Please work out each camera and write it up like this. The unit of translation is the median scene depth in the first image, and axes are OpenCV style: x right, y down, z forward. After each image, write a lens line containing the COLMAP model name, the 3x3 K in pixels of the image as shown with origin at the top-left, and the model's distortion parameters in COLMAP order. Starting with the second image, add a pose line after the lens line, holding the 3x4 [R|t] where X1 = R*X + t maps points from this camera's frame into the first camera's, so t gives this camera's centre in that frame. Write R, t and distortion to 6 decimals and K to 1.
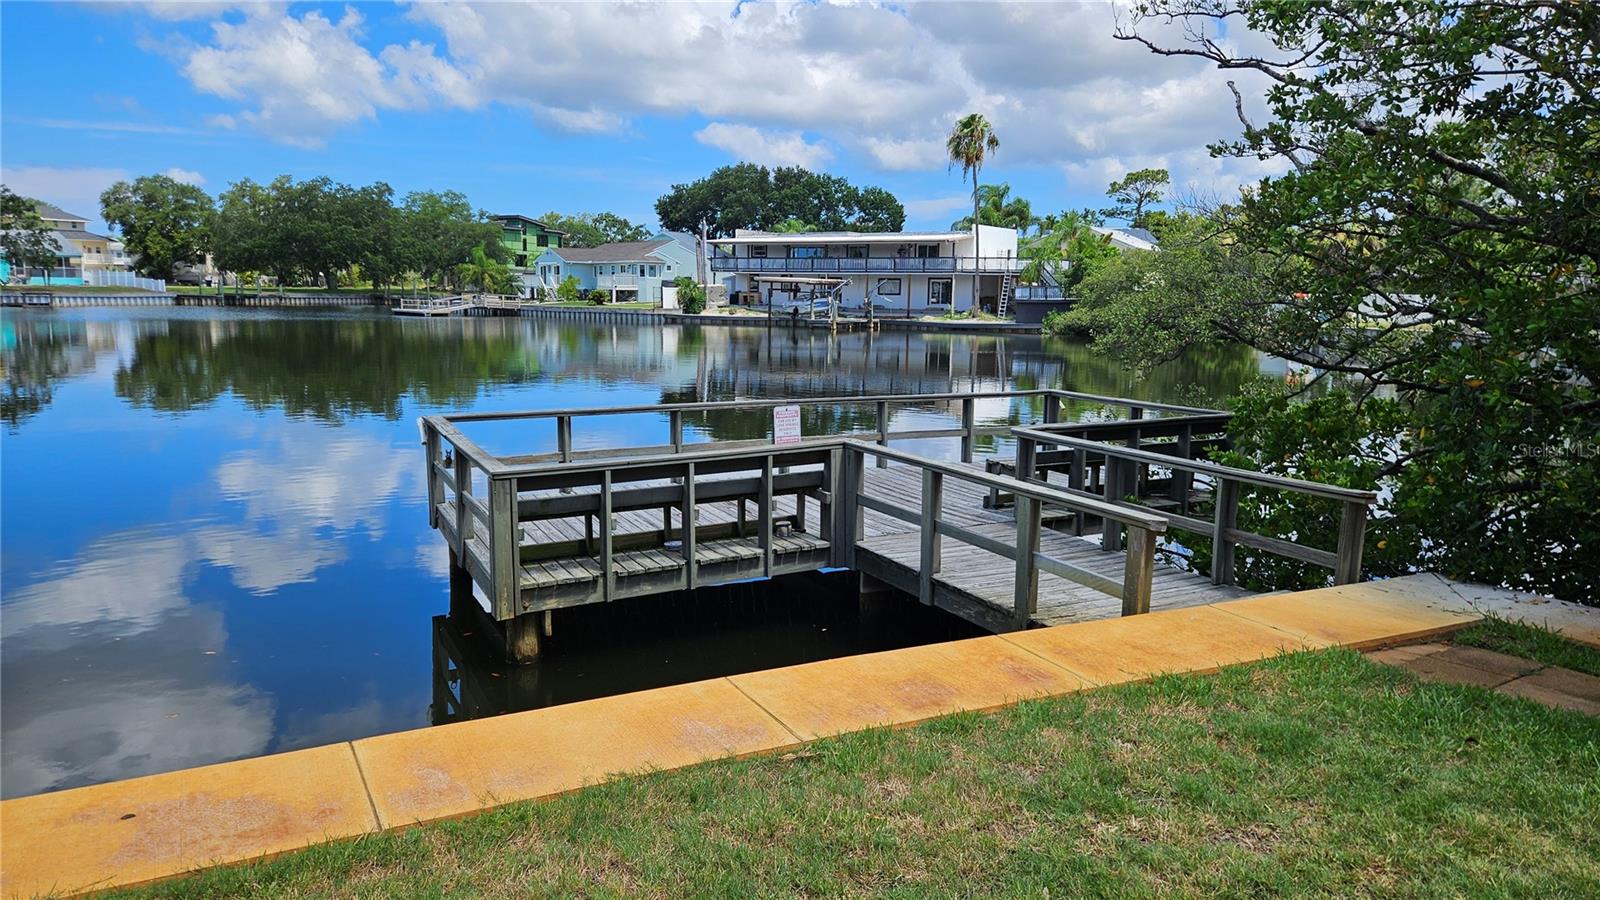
lens RADIAL K [[1072.8, 0, 795.5], [0, 1072.8, 443.6], [0, 0, 1]] dist [0.065780, -0.043293]
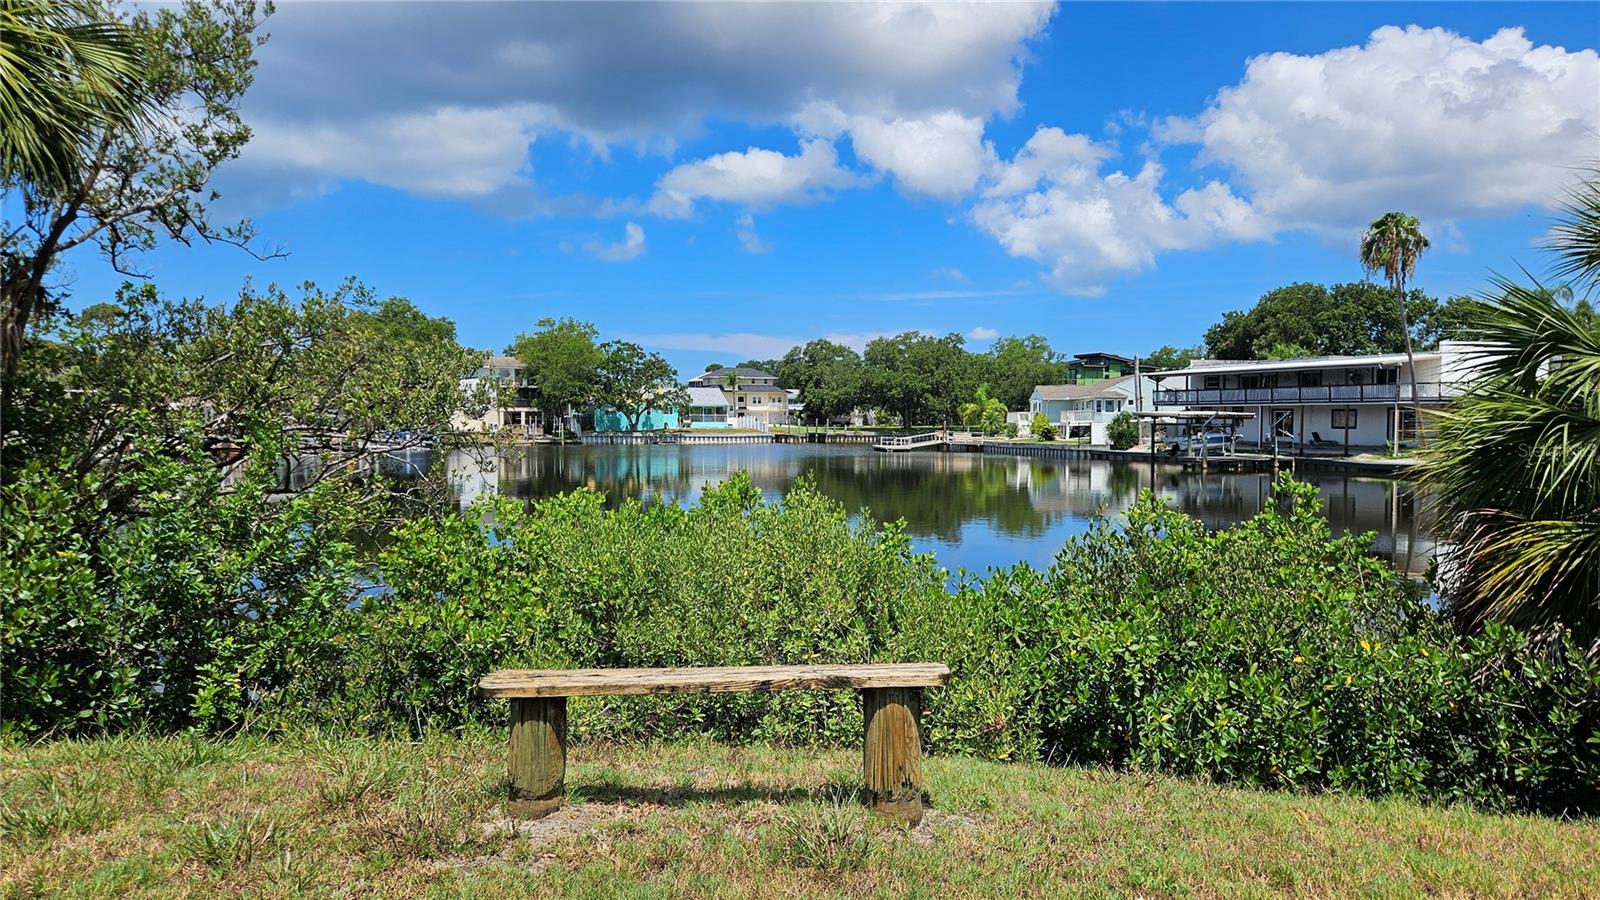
lens RADIAL K [[1072.8, 0, 813.5], [0, 1072.8, 456.8], [0, 0, 1]] dist [0.065780, -0.043293]
pose [[0.779758, 0.008362, -0.626025, 0.284042], [-0.076236, 0.993738, -0.081684, -0.014564], [0.621422, 0.111420, 0.775513, 0.079737]]
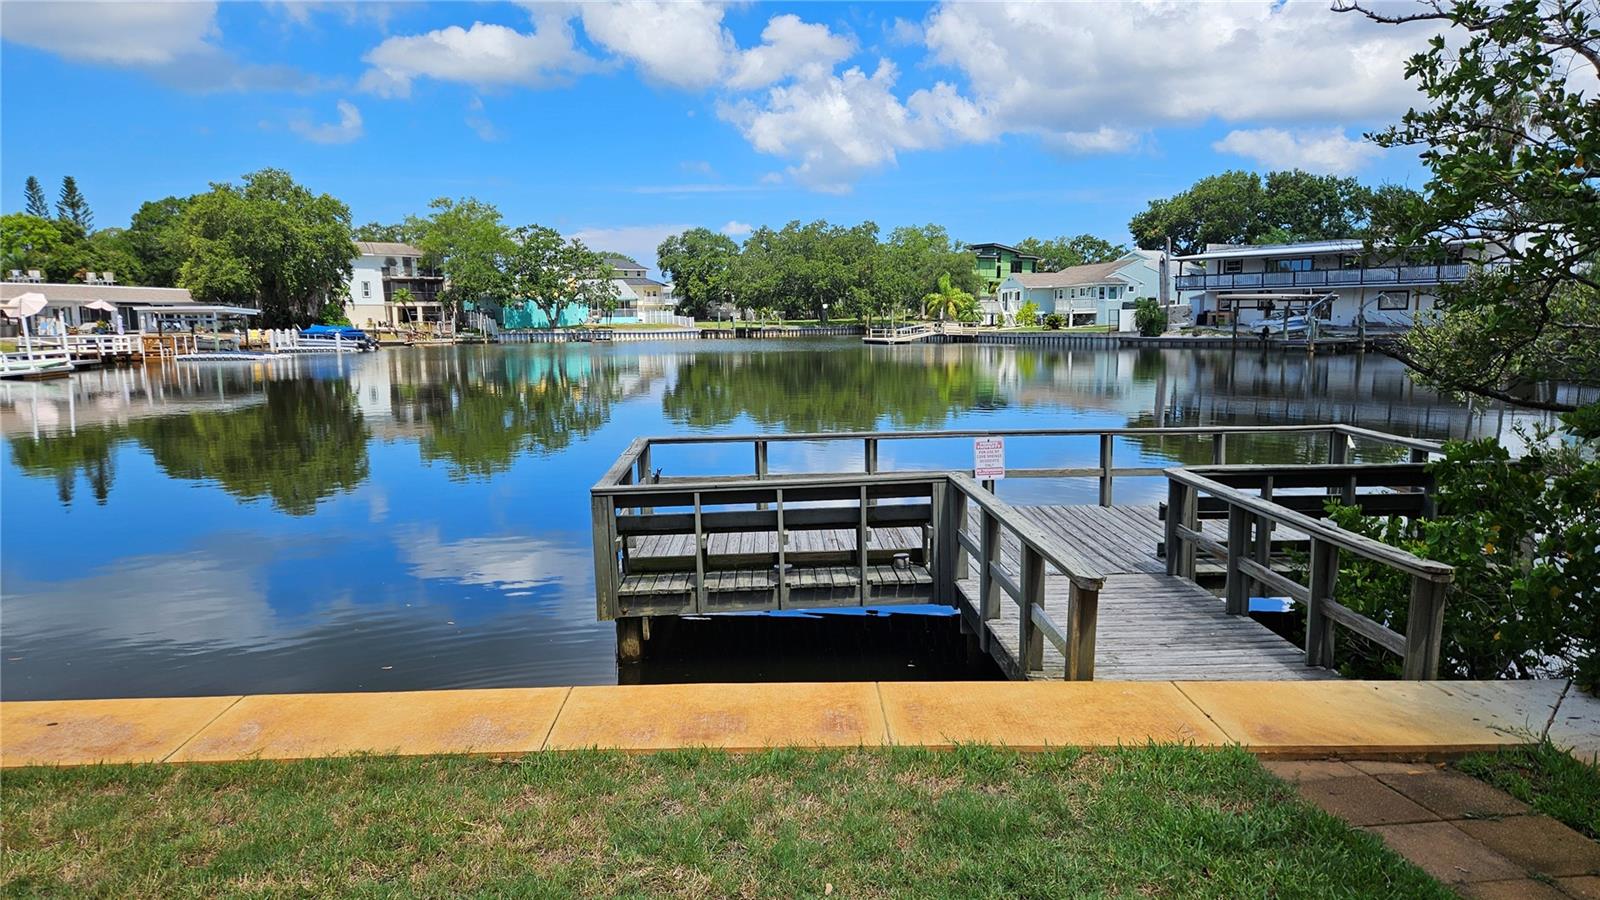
lens RADIAL K [[1072.8, 0, 798.8], [0, 1072.8, 455.2], [0, 0, 1]] dist [0.065780, -0.043293]
pose [[0.898528, 0.032297, -0.437726, 0.044257], [-0.037377, 0.999297, -0.002992, -0.001517], [0.437322, 0.019050, 0.899103, 0.008750]]
